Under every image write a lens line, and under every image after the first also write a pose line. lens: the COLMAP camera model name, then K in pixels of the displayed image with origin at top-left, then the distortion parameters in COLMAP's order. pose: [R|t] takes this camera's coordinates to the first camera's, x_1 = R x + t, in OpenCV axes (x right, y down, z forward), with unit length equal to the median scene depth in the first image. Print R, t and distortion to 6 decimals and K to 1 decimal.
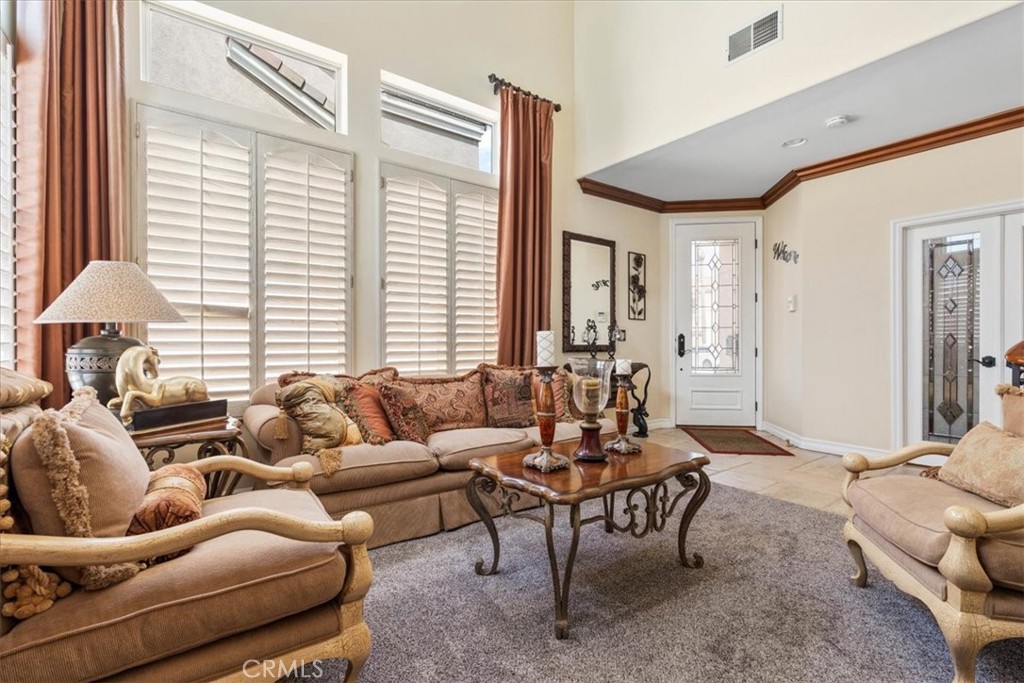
lens RADIAL K [[455.1, 0, 511.4], [0, 455.1, 342.6], [0, 0, 1]] dist [-0.003307, 0.000692]
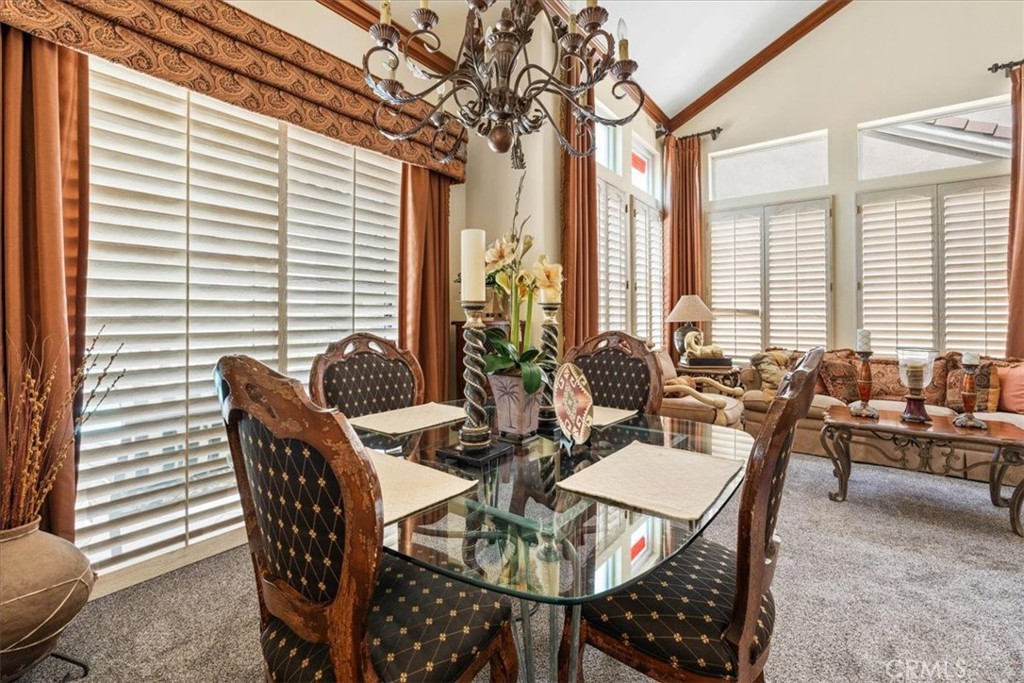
lens RADIAL K [[455.1, 0, 519.1], [0, 455.1, 314.4], [0, 0, 1]] dist [-0.003307, 0.000692]
pose [[0.305446, -0.009909, -0.952158, 0.695821], [-0.003341, 0.999929, -0.011478, -0.029905], [0.952204, 0.006687, 0.305391, -0.354964]]
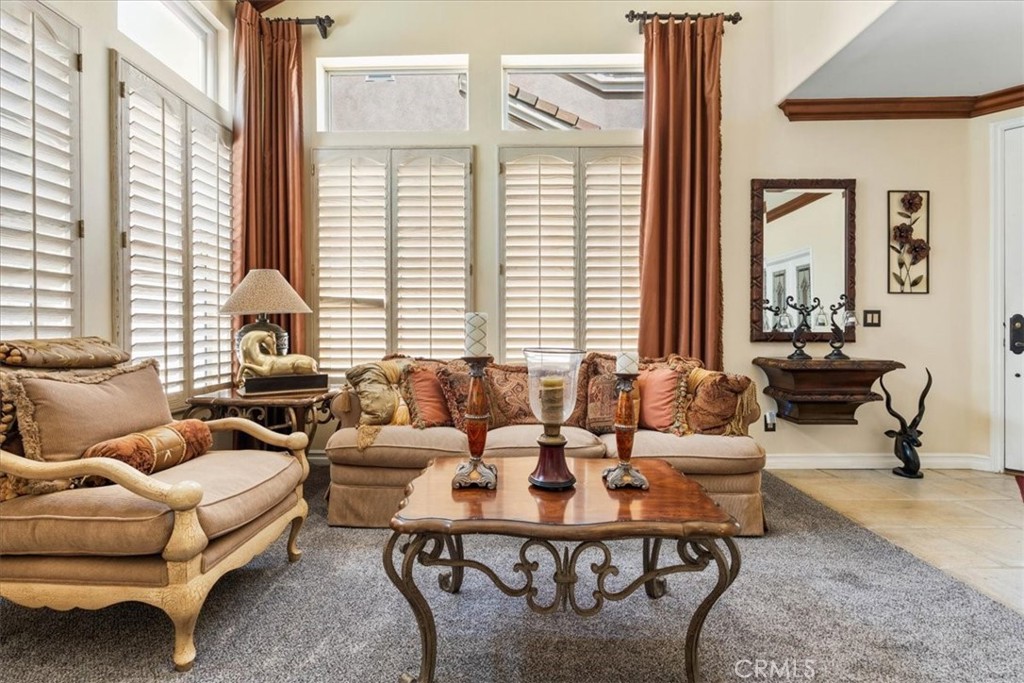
lens RADIAL K [[455.1, 0, 508.6], [0, 455.1, 328.9], [0, 0, 1]] dist [-0.003307, 0.000692]
pose [[0.789890, -0.000181, -0.613249, 0.353722], [-0.001538, 0.999996, -0.002276, 0.003007], [0.613247, 0.002741, 0.789887, 0.230523]]
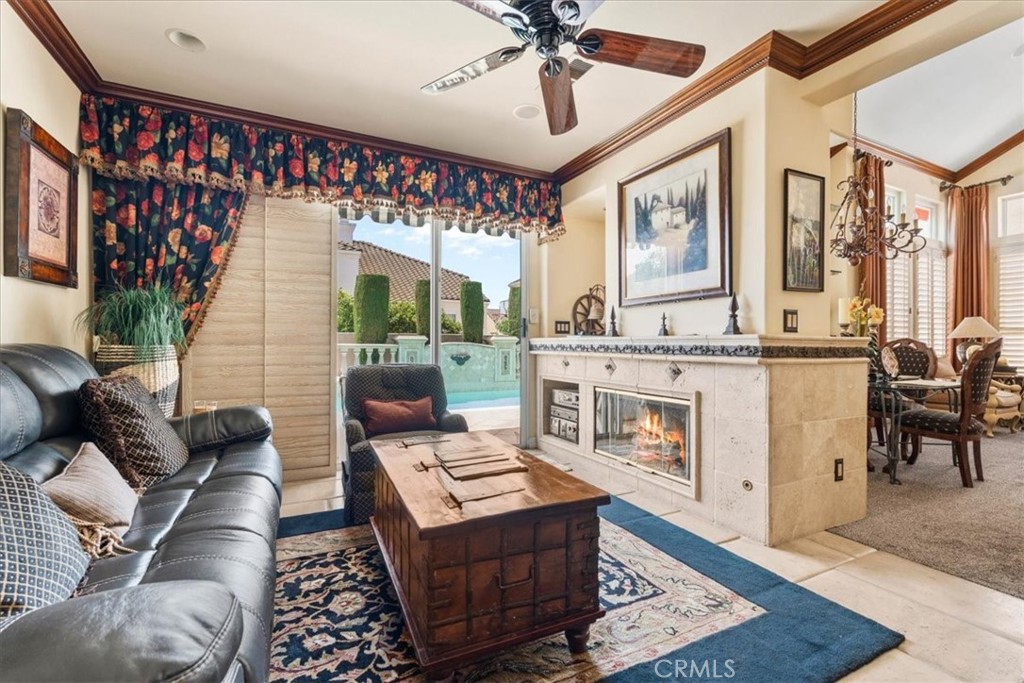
lens RADIAL K [[455.1, 0, 511.9], [0, 455.1, 342.2], [0, 0, 1]] dist [-0.003307, 0.000692]
pose [[-0.161154, 0.003289, -0.986924, 1.606807], [-0.008106, 0.999956, 0.004656, -0.001122], [0.986896, 0.008750, -0.161120, -0.945785]]
